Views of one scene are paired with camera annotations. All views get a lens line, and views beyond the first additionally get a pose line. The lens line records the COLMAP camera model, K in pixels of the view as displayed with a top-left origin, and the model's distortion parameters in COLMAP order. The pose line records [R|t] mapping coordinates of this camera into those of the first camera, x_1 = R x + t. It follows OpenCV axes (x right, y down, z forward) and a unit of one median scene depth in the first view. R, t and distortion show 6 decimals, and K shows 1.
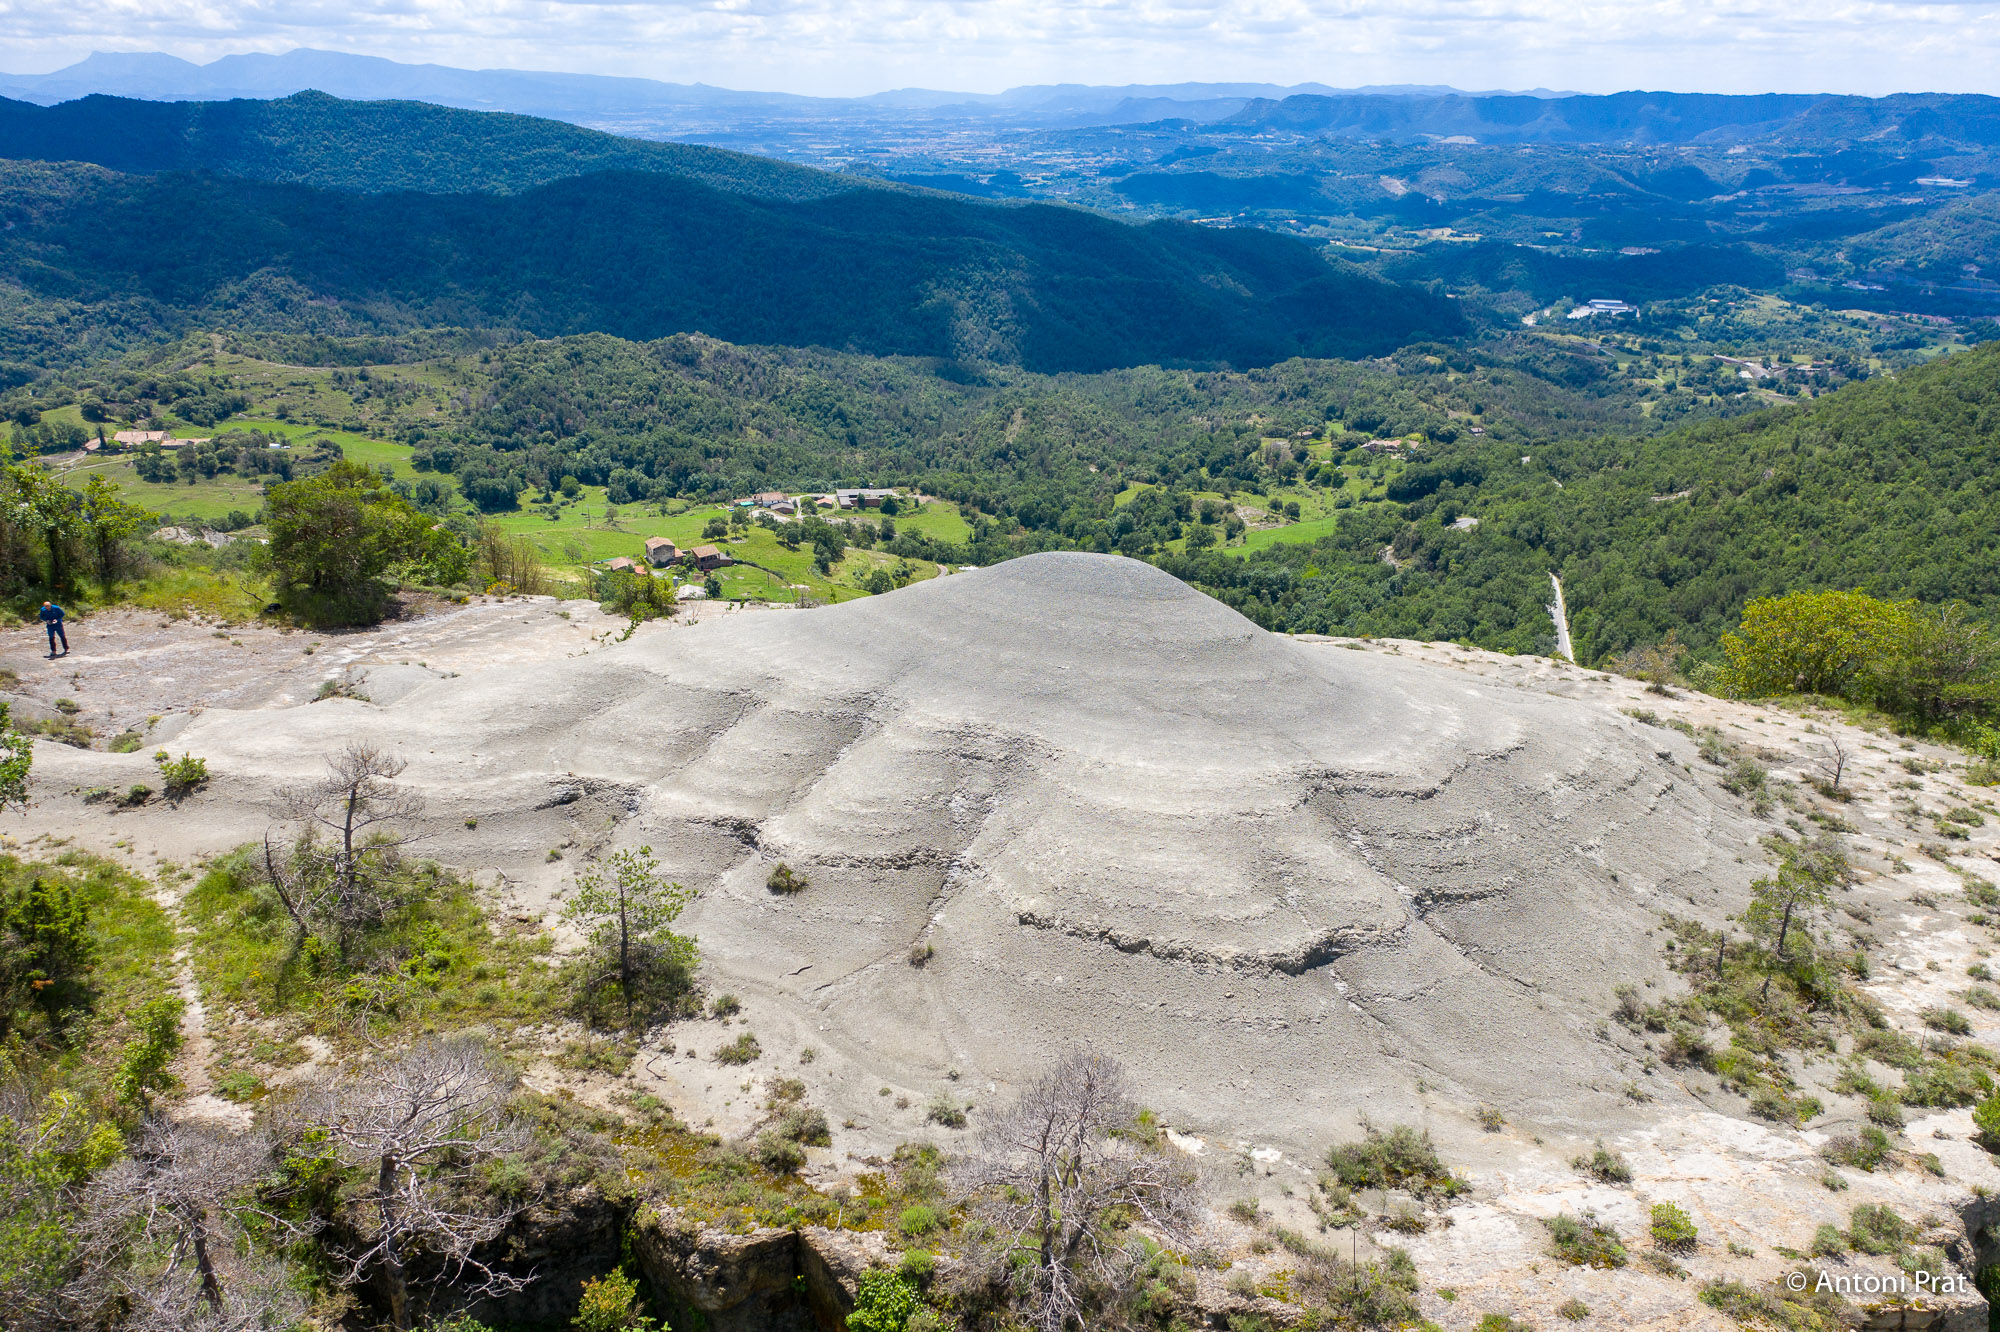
lens RADIAL K [[1585.7, 0, 994.3], [0, 1585.7, 663.0], [0, 0, 1]] dist [-0.025623, 0.006669]
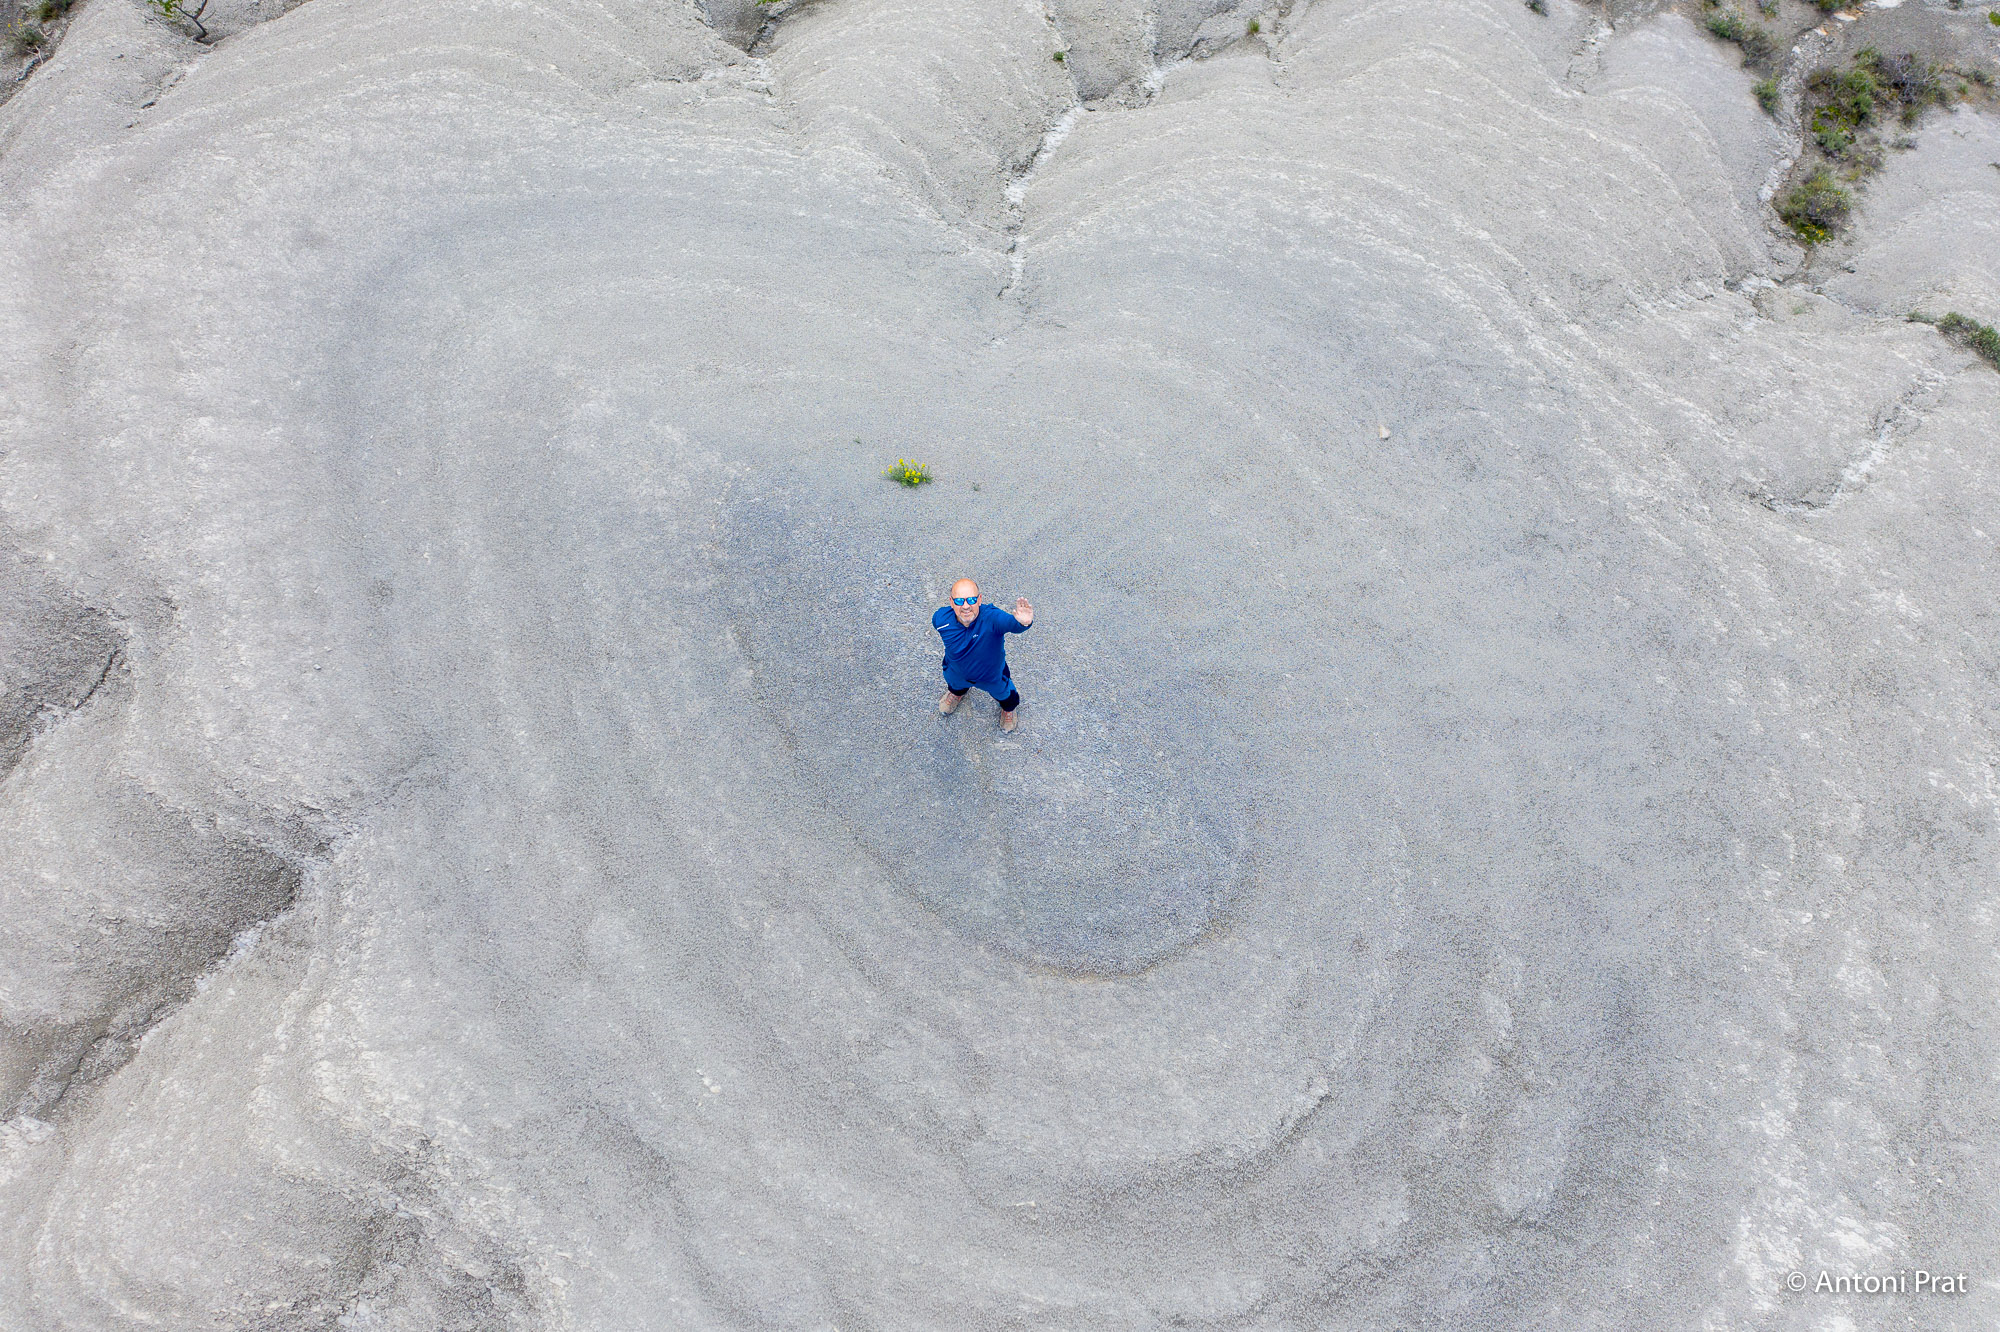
lens RADIAL K [[1585.7, 0, 1003.4], [0, 1585.7, 663.6], [0, 0, 1]] dist [-0.025623, 0.006669]
pose [[0.922871, 0.359424, -0.138289, 0.159945], [-0.120753, 0.611052, 0.782326, -0.450531], [0.365689, -0.705287, 0.607324, 1.172046]]
